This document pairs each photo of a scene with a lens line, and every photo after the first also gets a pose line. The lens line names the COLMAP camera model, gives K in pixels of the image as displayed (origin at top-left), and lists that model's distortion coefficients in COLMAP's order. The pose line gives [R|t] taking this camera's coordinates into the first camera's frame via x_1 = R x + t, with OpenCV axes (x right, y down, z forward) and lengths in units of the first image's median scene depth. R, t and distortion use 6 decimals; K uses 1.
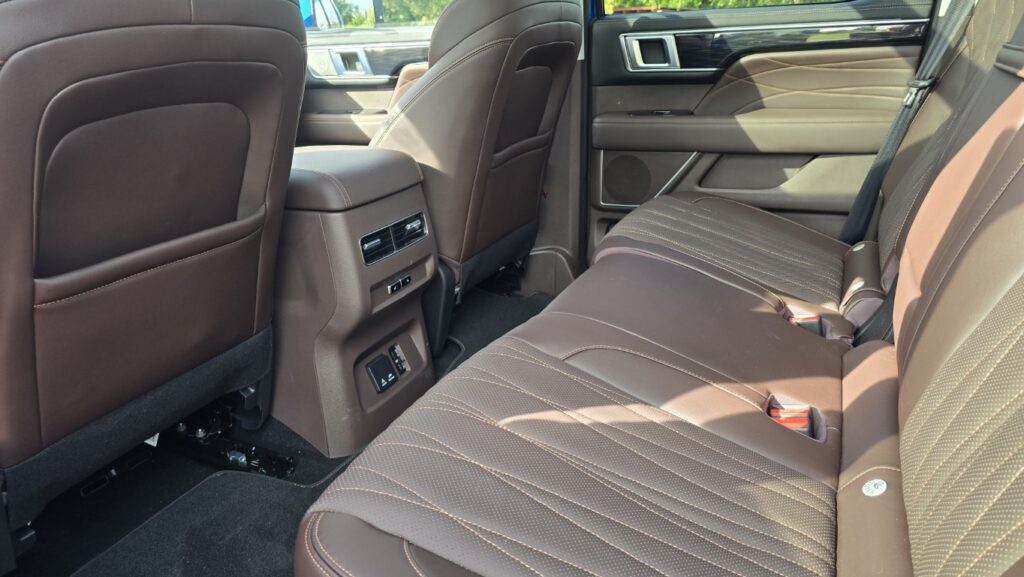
lens RADIAL K [[699.7, 0, 512.0], [0, 699.7, 288.5], [0, 0, 1]] dist [-0.003333, -0.002245]
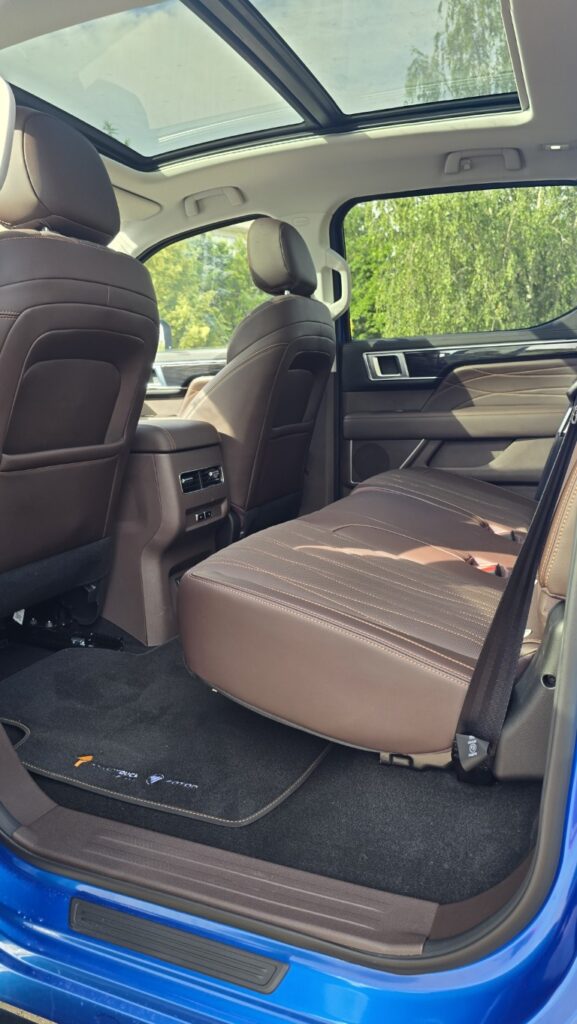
lens RADIAL K [[692.4, 0, 288.5], [0, 692.4, 512.0], [0, 0, 1]] dist [-0.000528, 0.000404]
pose [[0.999108, 0.003516, 0.042086, -0.047167], [0.003969, 0.984303, -0.176443, 0.190516], [-0.042046, 0.176453, 0.983411, -0.263704]]
